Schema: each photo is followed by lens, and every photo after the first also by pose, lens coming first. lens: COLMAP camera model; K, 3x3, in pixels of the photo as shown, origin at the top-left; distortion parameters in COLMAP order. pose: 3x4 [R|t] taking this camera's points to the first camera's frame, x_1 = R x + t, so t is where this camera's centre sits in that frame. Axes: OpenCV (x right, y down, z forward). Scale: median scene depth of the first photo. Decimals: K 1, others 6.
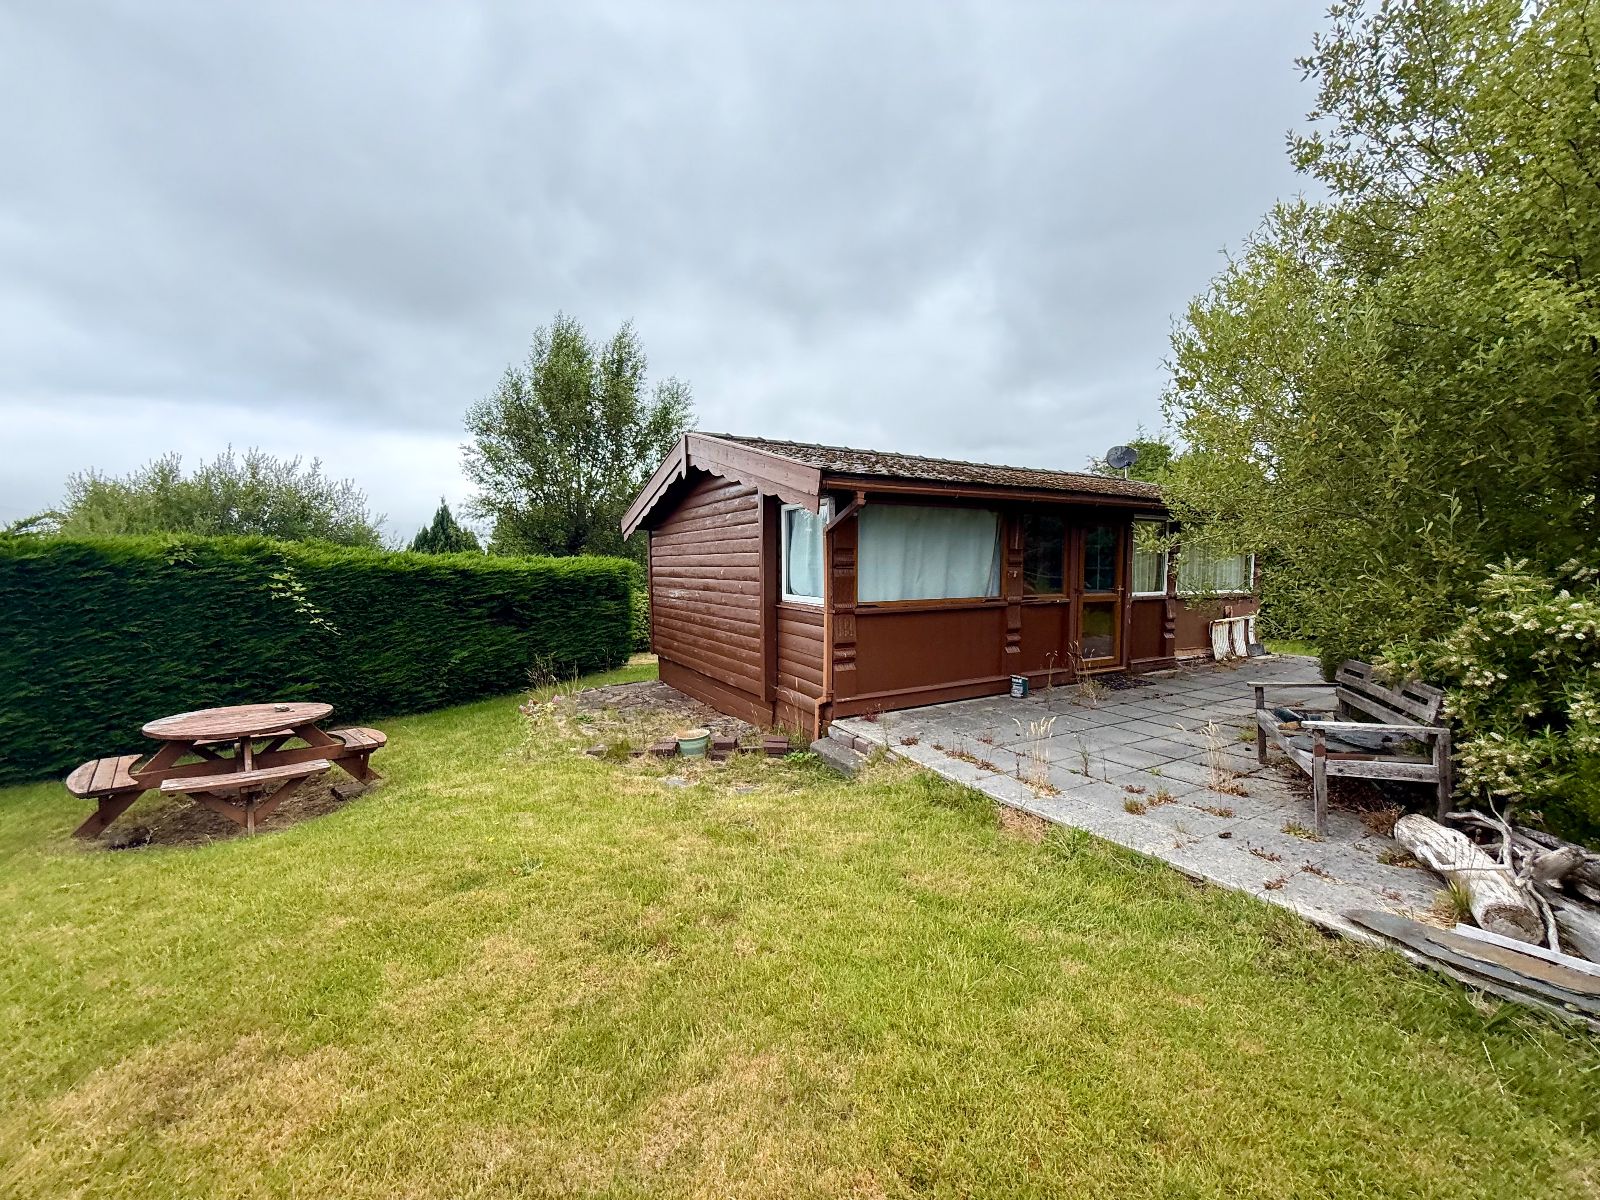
lens RADIAL K [[641.3, 0, 802.6], [0, 641.3, 594.3], [0, 0, 1]] dist [0.000333, -0.000009]
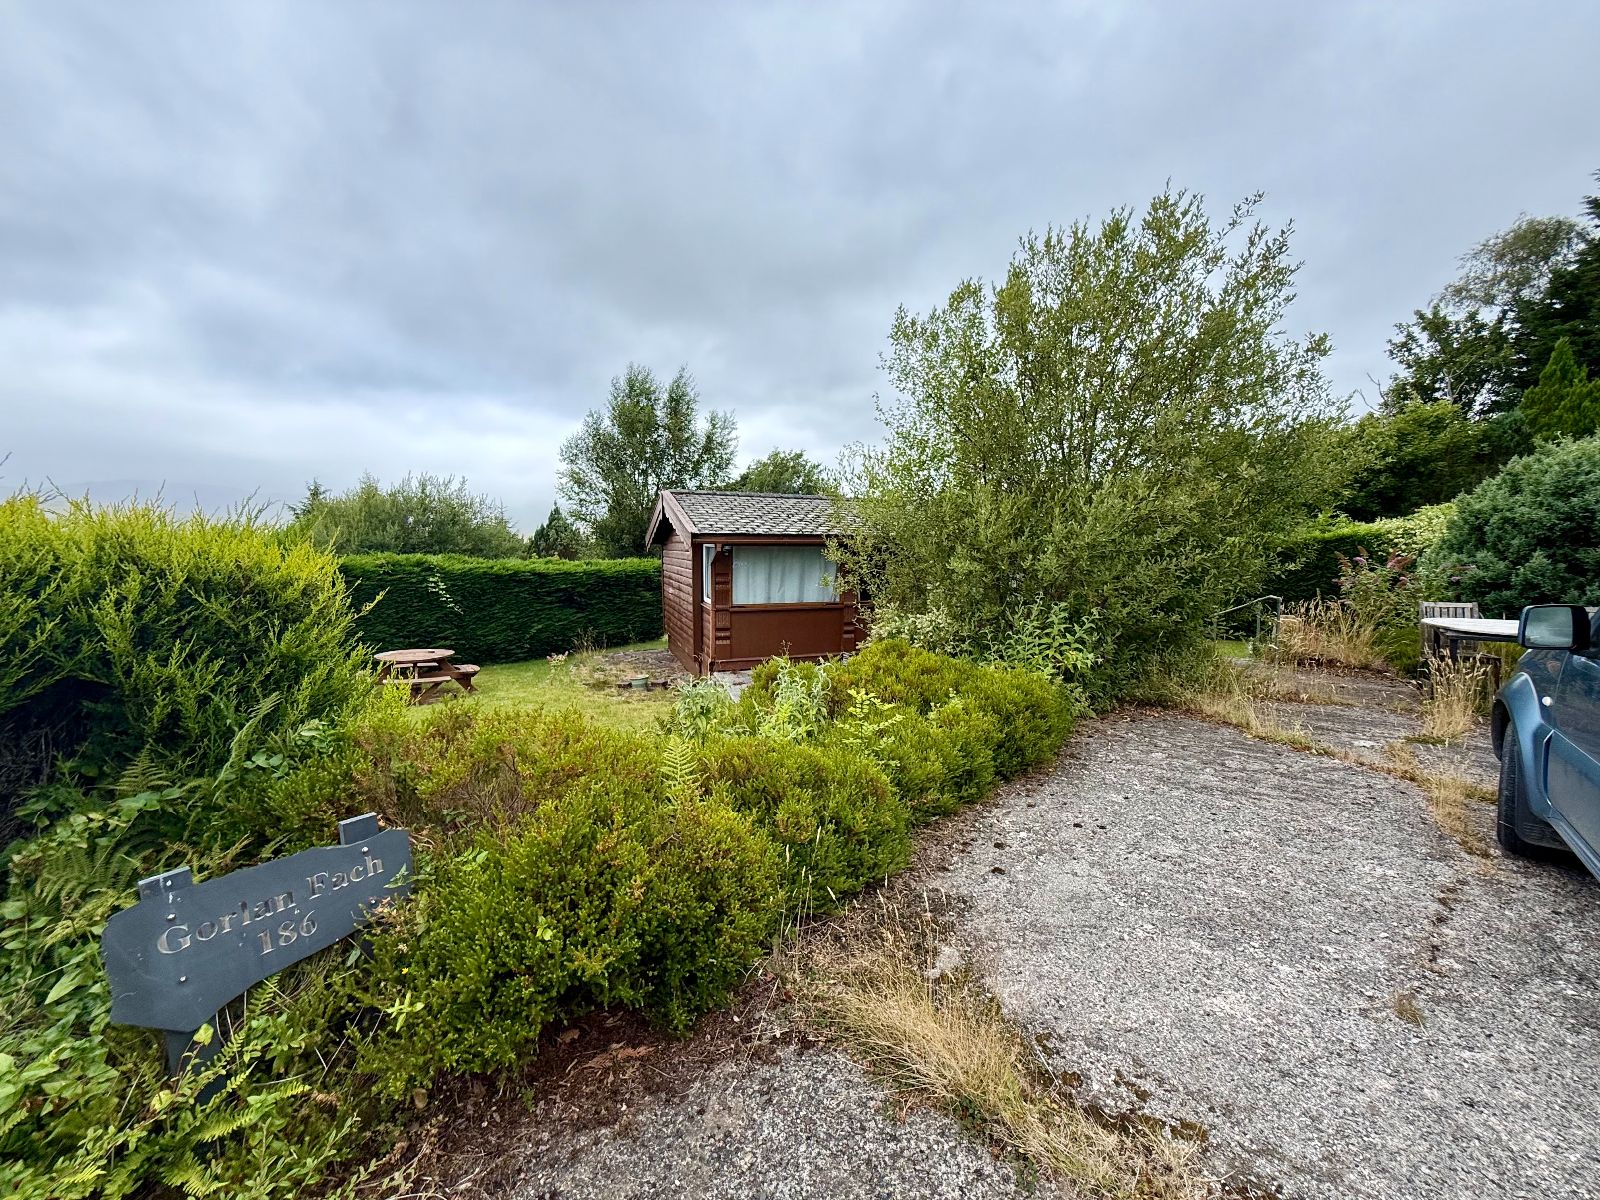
lens RADIAL K [[642.6, 0, 808.2], [0, 642.6, 598.2], [0, 0, 1]] dist [-0.017534, 0.008026]
pose [[0.985610, 0.024968, -0.167182, 0.507100], [-0.018812, 0.999089, 0.038303, -0.064477], [0.167986, -0.034607, 0.985182, -0.570687]]
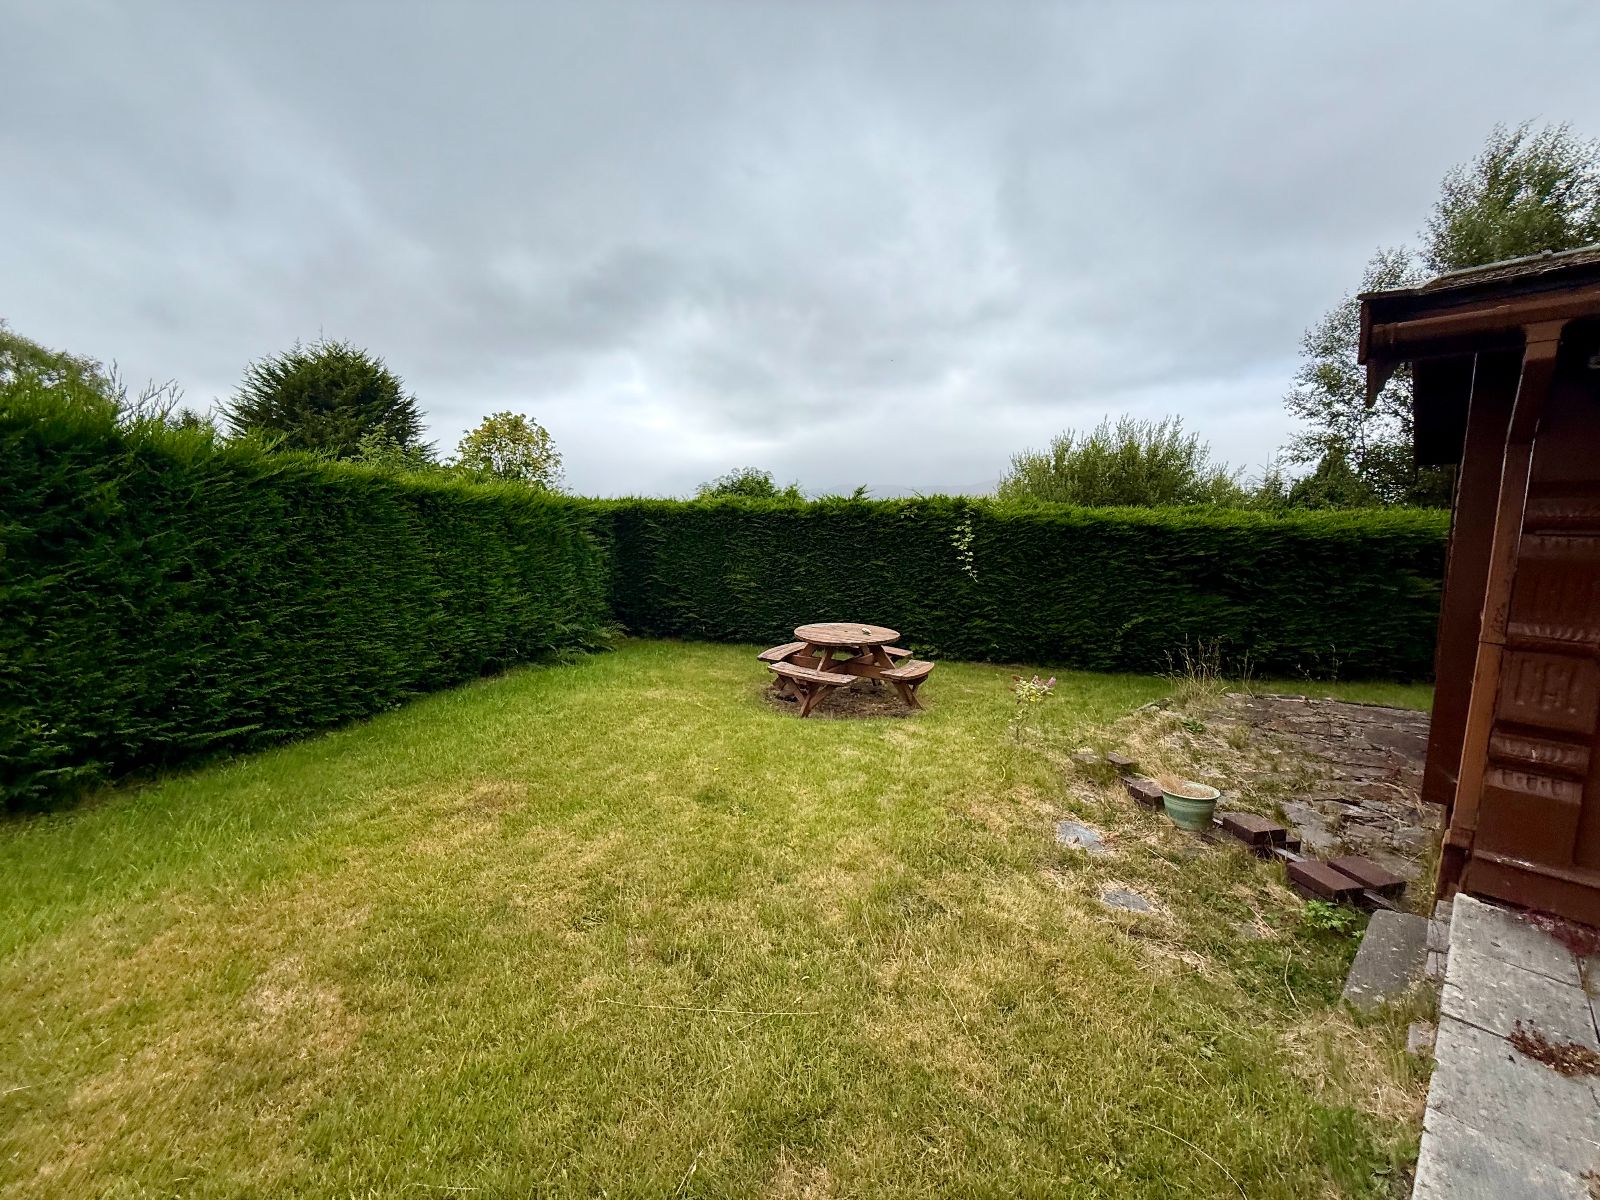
lens RADIAL K [[638.3, 0, 806.0], [0, 638.3, 598.1], [0, 0, 1]] dist [0.000794, -0.000572]
pose [[0.269358, 0.123599, -0.955076, 0.273268], [-0.050019, 0.992187, 0.114295, -0.021473], [0.961740, 0.016986, 0.273436, 0.405035]]
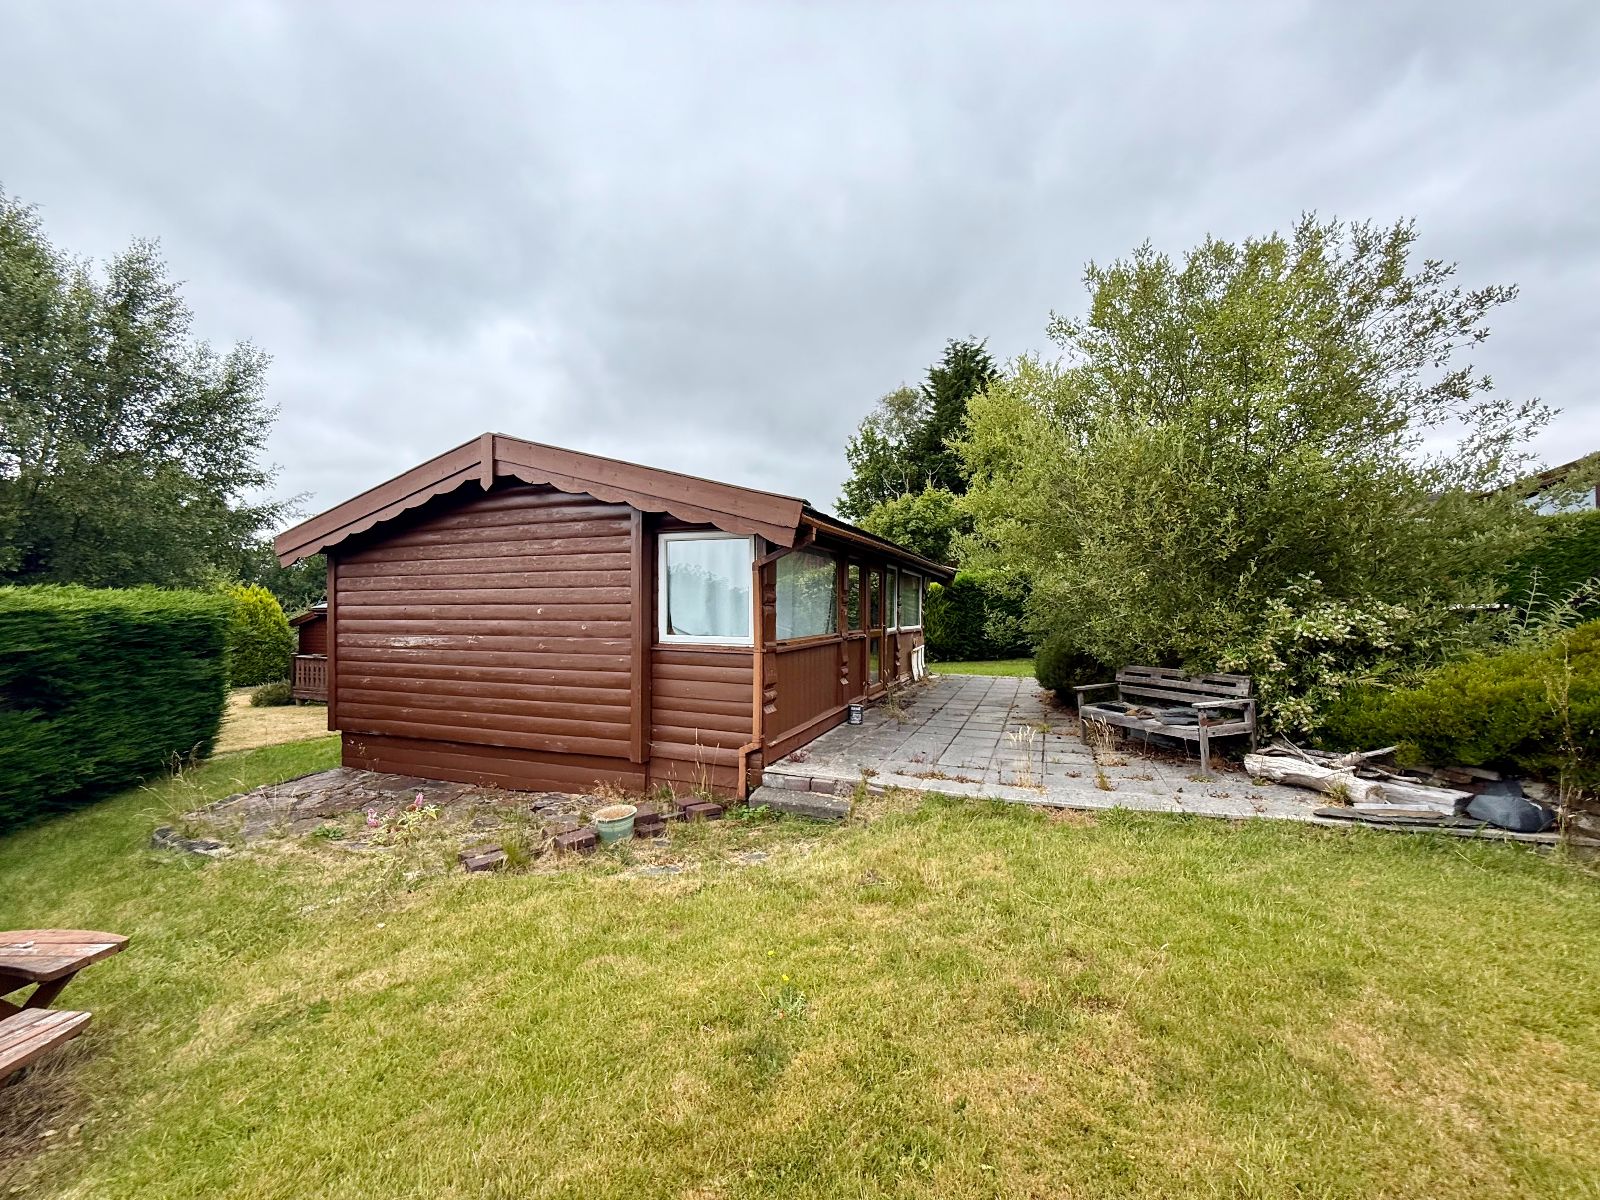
lens RADIAL K [[638.3, 0, 806.0], [0, 638.3, 598.1], [0, 0, 1]] dist [0.000794, -0.000572]
pose [[0.770689, 0.014389, 0.637049, -0.438656], [0.027477, 0.998065, -0.055784, 0.003396], [-0.636619, 0.060497, 0.768802, 0.201333]]
